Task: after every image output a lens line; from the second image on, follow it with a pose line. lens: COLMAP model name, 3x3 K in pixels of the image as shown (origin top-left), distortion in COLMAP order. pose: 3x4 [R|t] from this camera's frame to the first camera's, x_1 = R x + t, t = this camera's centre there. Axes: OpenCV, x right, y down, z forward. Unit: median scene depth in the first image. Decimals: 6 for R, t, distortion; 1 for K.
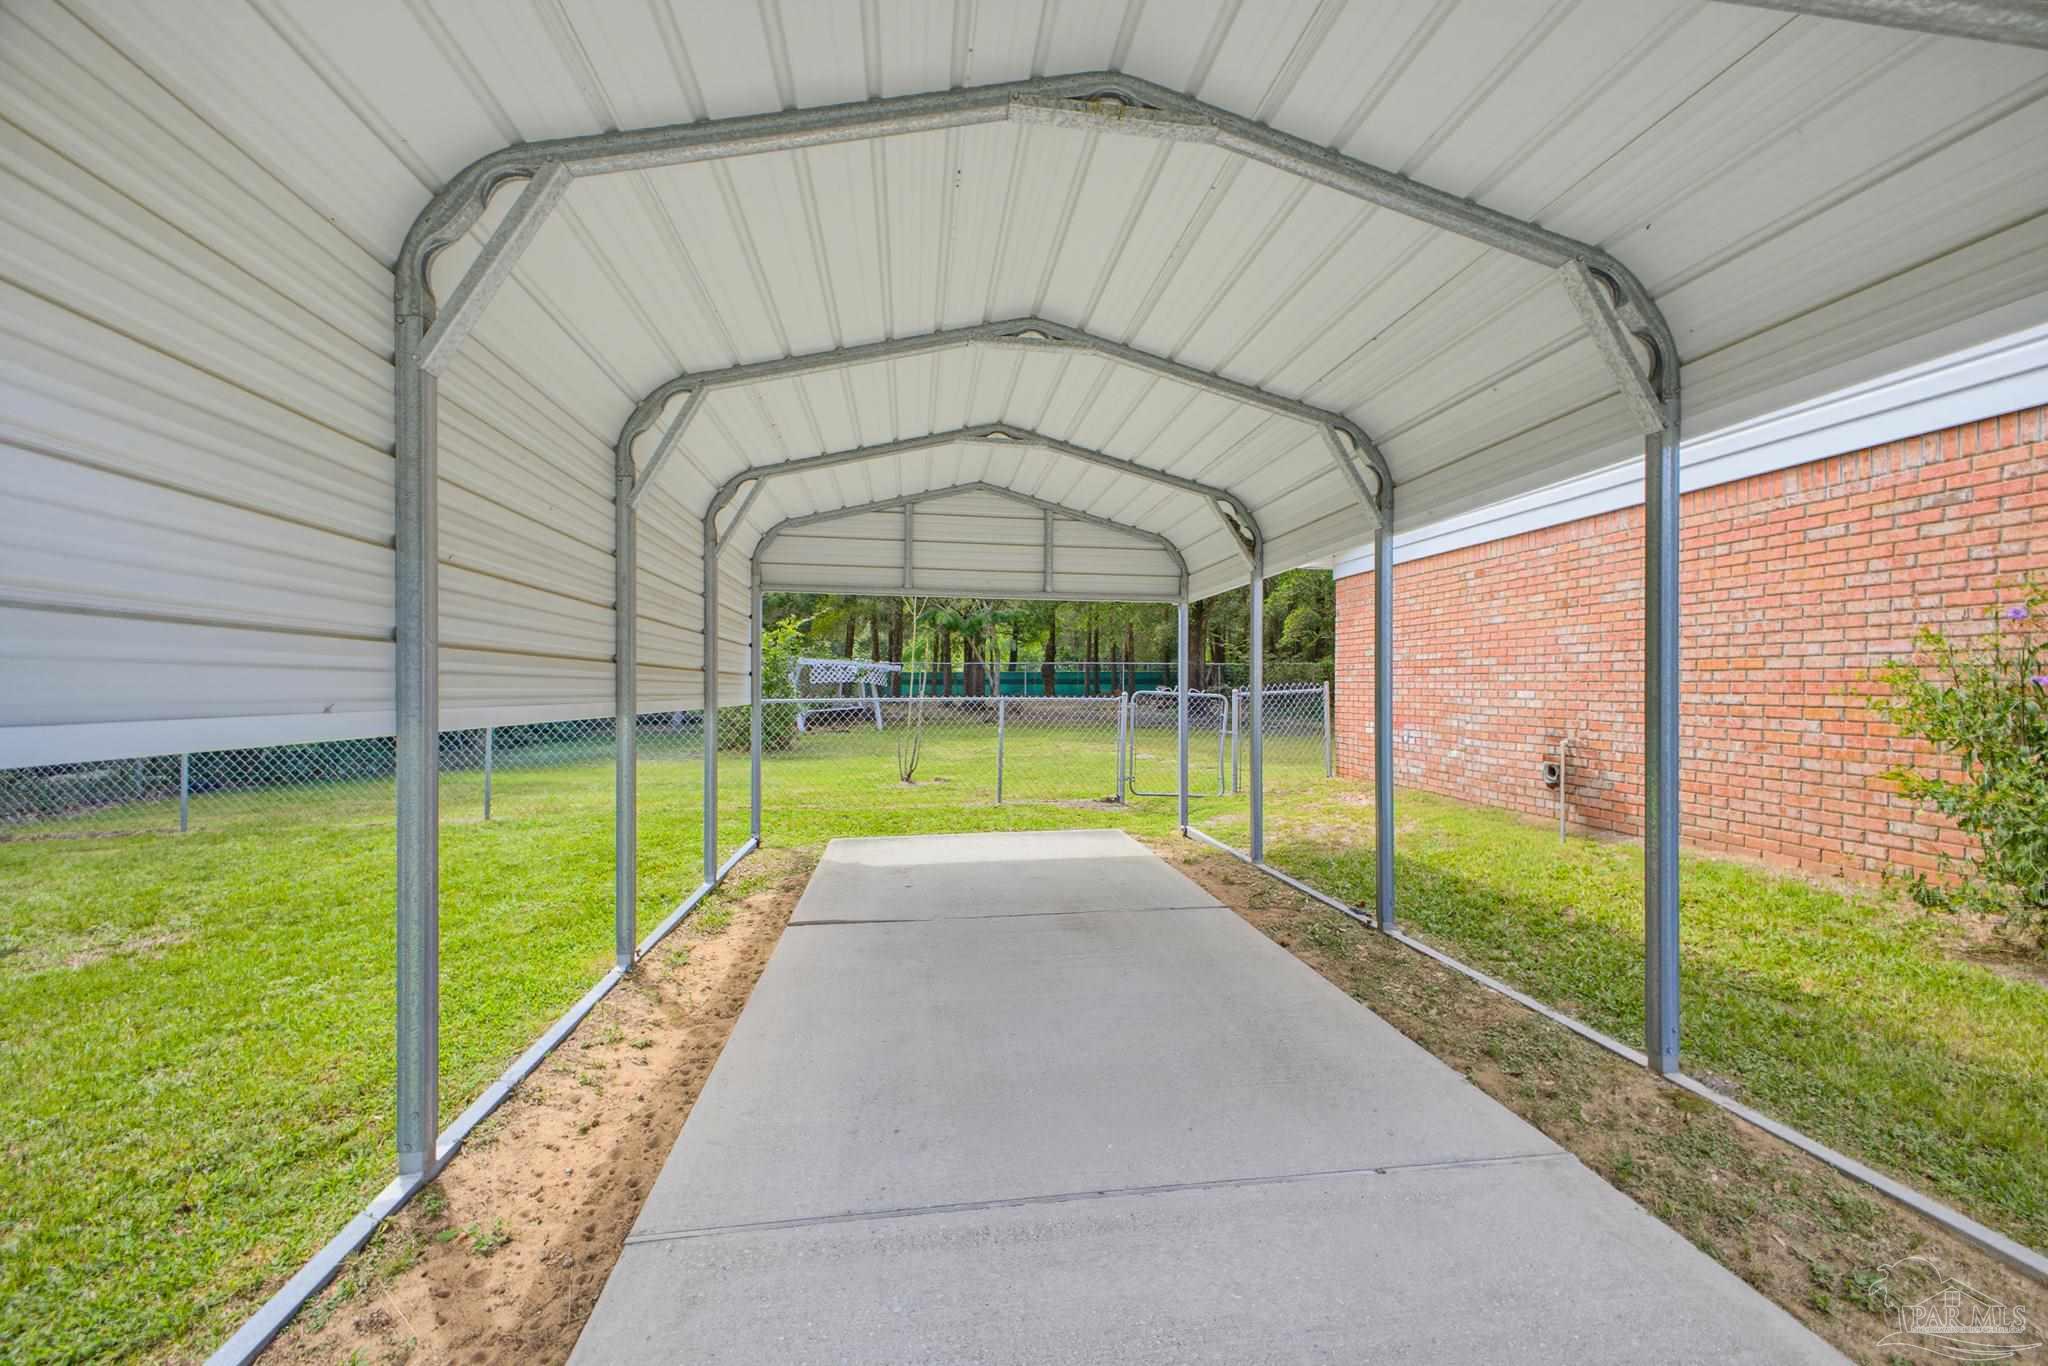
lens RADIAL K [[828.4, 0, 1030.2], [0, 828.4, 689.7], [0, 0, 1]] dist [0.023178, -0.000506]
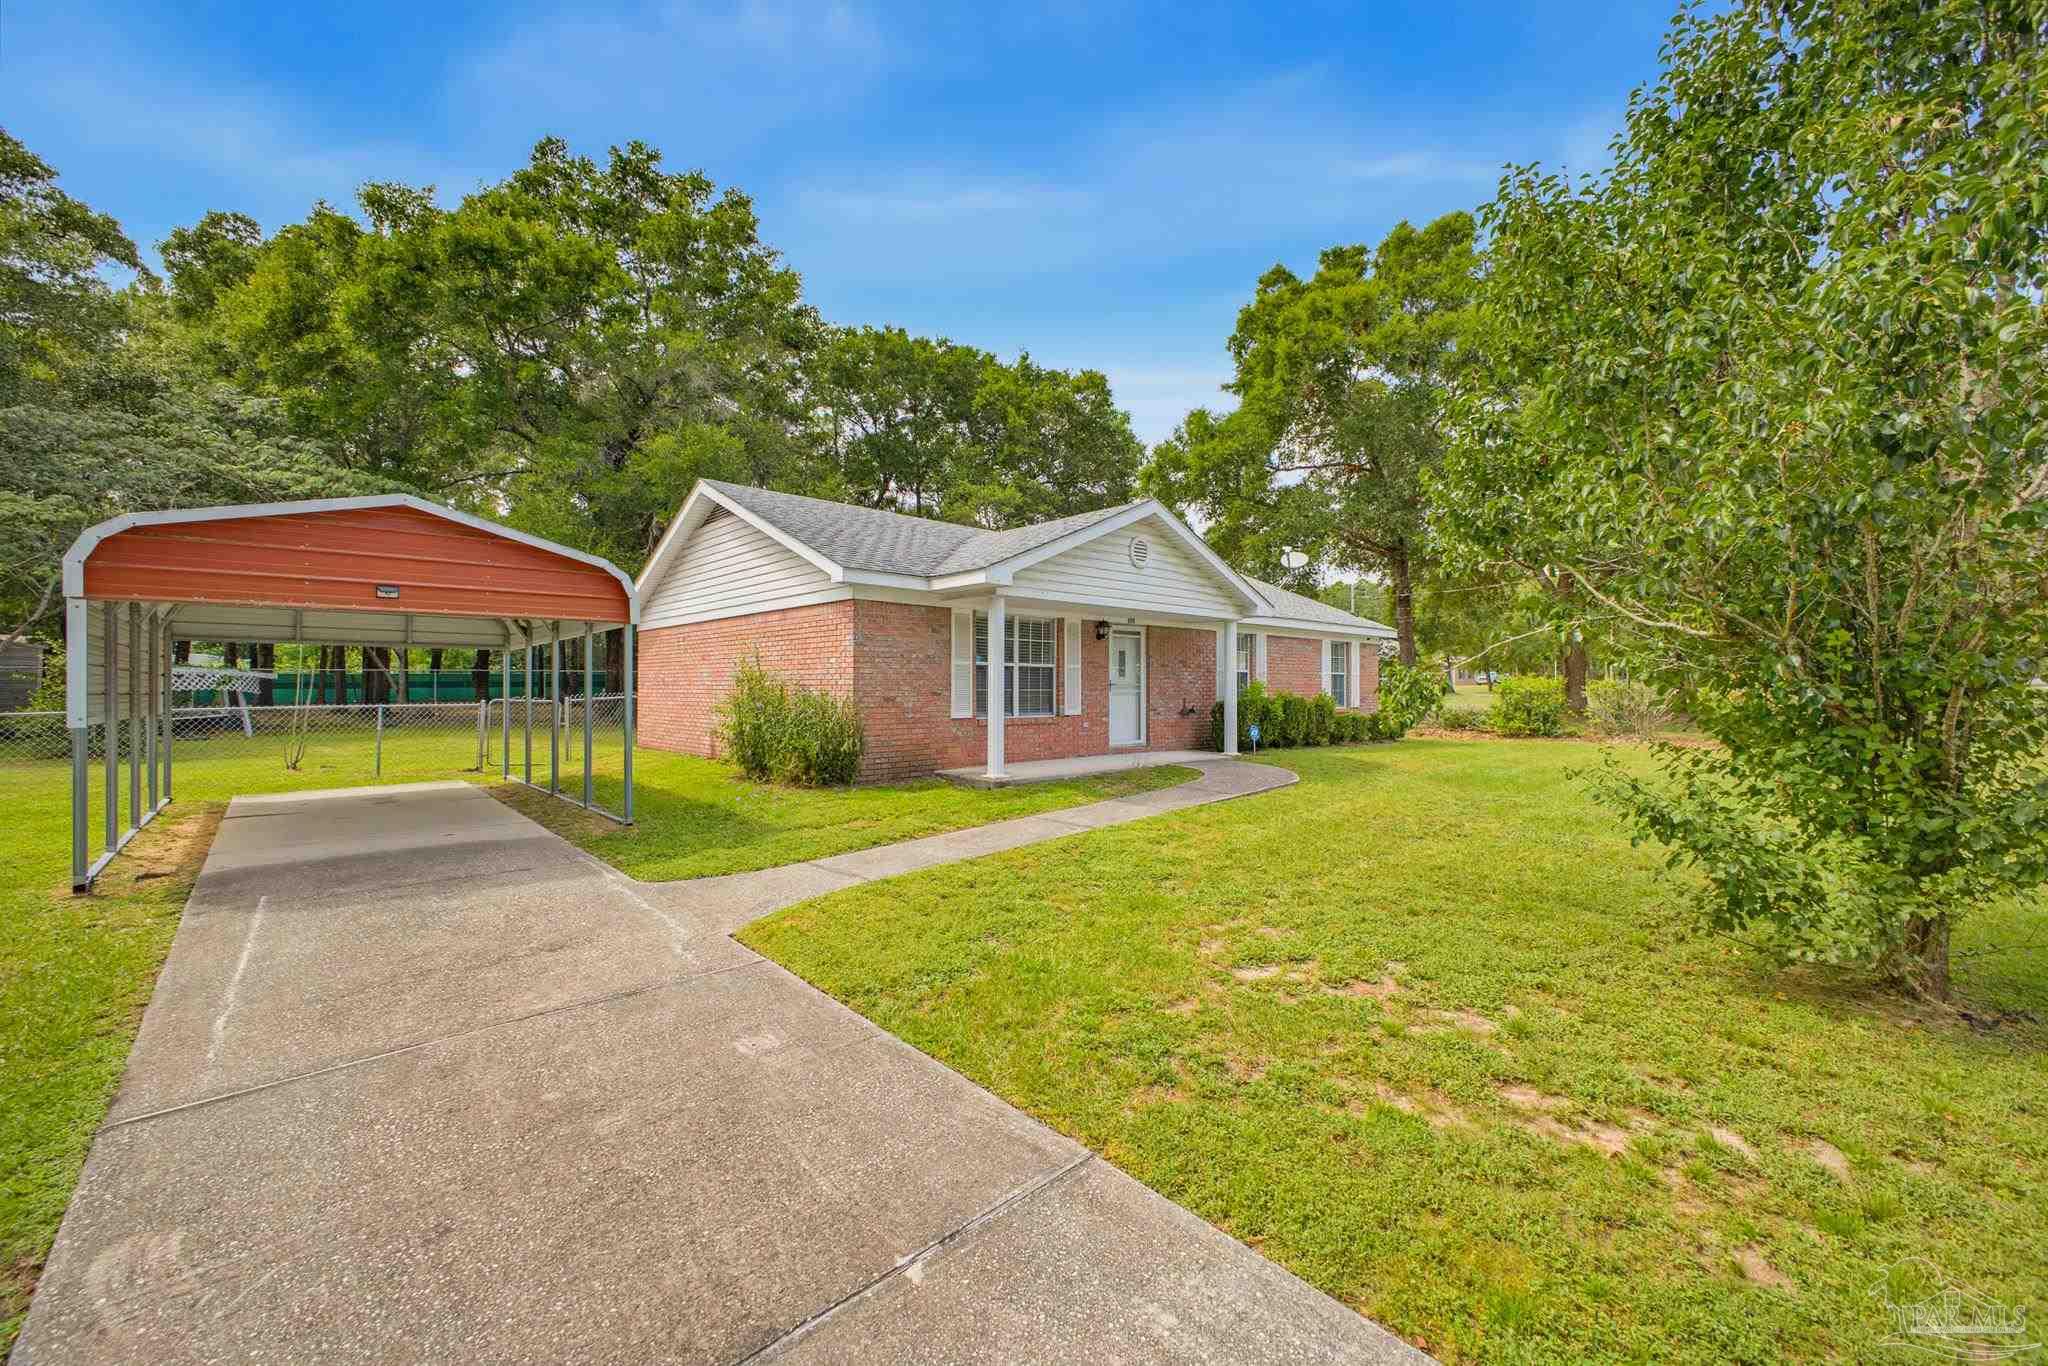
lens RADIAL K [[828.4, 0, 1030.2], [0, 828.4, 689.7], [0, 0, 1]] dist [0.023178, -0.000506]
pose [[0.832651, -0.007314, 0.553749, 0.042306], [0.006247, 0.999973, 0.003814, -0.008580], [-0.553762, 0.000284, 0.832675, -0.399308]]
